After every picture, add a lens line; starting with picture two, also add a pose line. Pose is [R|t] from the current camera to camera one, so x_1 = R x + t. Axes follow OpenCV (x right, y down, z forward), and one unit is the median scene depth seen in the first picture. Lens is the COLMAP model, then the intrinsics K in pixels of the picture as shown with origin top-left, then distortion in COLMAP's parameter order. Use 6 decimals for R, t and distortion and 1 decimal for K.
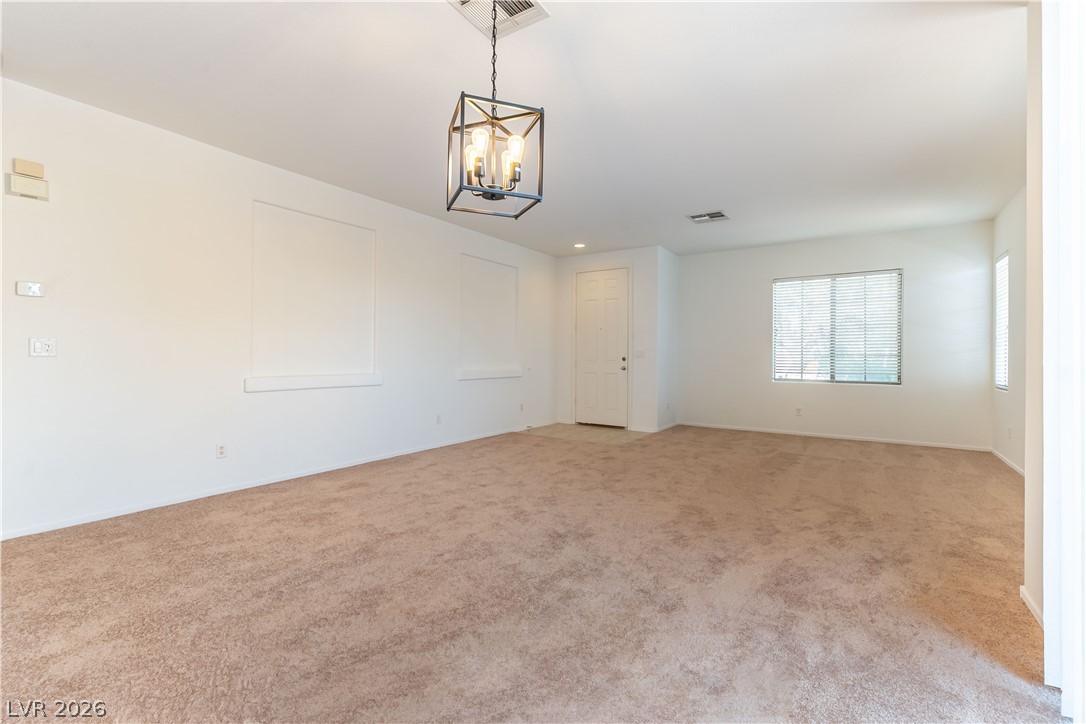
lens RADIAL K [[472.7, 0, 541.9], [0, 472.7, 356.3], [0, 0, 1]] dist [-0.000945, -0.000625]
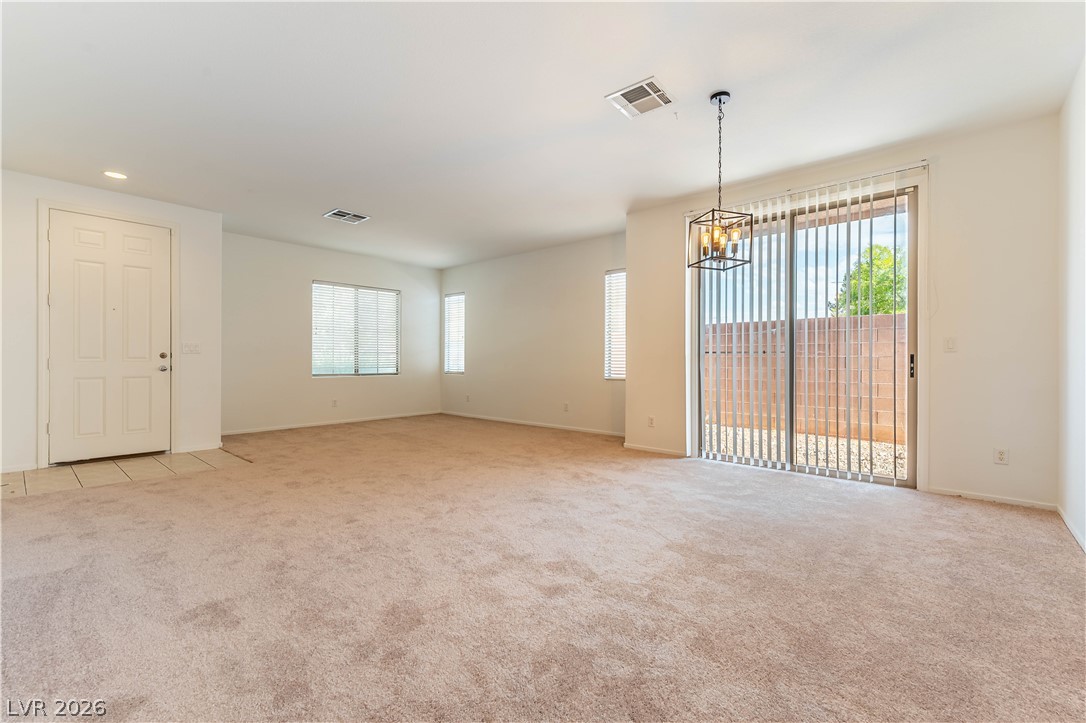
lens RADIAL K [[472.7, 0, 547.0], [0, 472.7, 358.7], [0, 0, 1]] dist [-0.000945, -0.000625]
pose [[0.112418, -0.002931, 0.993657, -0.522489], [0.002017, 0.999994, 0.002721, 0.010723], [-0.993659, 0.001698, 0.112423, 0.384400]]
